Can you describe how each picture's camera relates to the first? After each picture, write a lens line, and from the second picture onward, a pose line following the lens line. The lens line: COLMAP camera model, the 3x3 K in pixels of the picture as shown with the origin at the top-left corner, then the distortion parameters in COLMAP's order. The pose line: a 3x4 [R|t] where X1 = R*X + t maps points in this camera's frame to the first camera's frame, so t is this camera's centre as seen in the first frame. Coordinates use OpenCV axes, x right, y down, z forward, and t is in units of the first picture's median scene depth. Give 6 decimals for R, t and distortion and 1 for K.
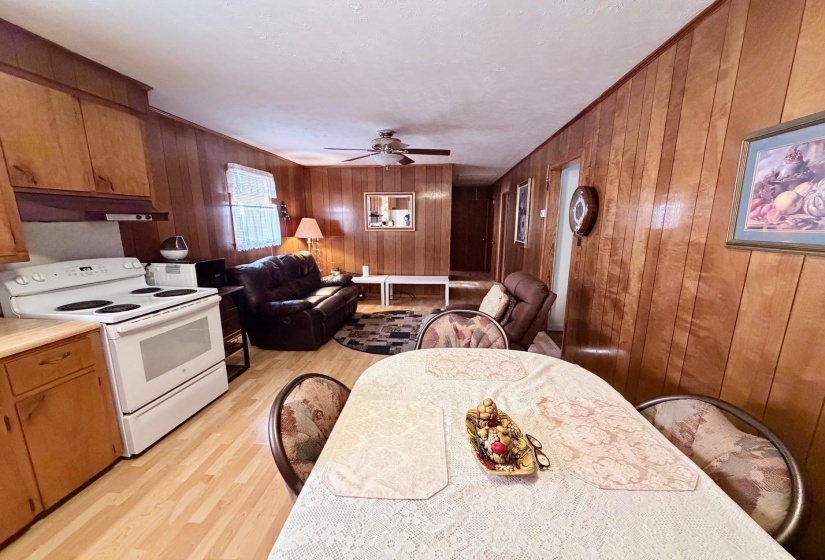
lens RADIAL K [[330.0, 0, 412.2], [0, 330.0, 286.4], [0, 0, 1]] dist [0.002009, 0.000752]
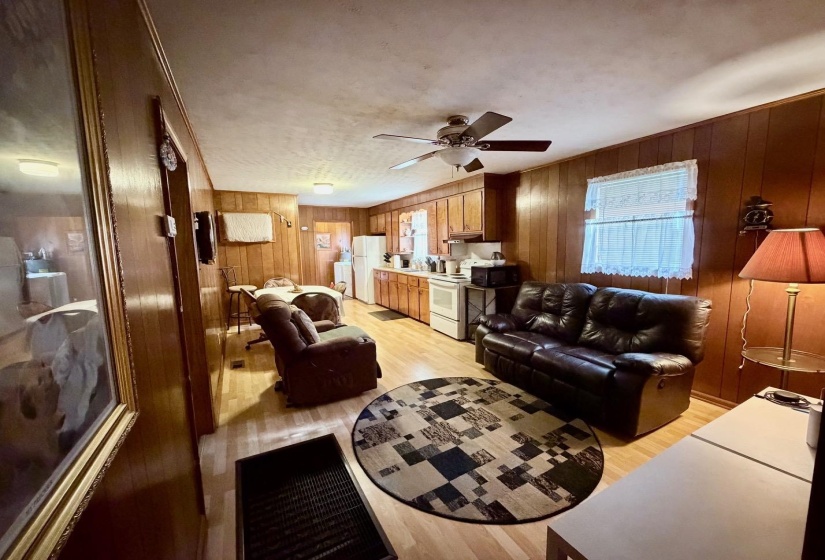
lens RADIAL K [[330.0, 0, 413.3], [0, 330.0, 283.1], [0, 0, 1]] dist [0.002009, 0.000752]
pose [[-0.825416, 0.089265, -0.557422, 0.540590], [-0.084963, 0.956529, 0.278988, -0.408059], [0.558094, 0.277641, -0.781950, 2.014354]]
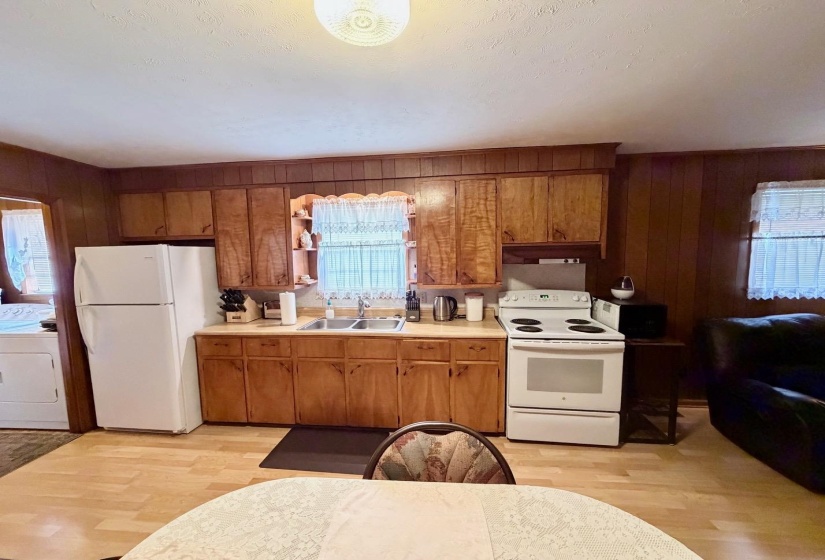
lens RADIAL K [[330.0, 0, 410.7], [0, 330.0, 281.6], [0, 0, 1]] dist [0.002009, 0.000752]
pose [[0.000372, 0.088573, -0.996070, 0.286394], [-0.176097, 0.980510, 0.087123, -0.103201], [0.984373, 0.175373, 0.015962, 0.318204]]
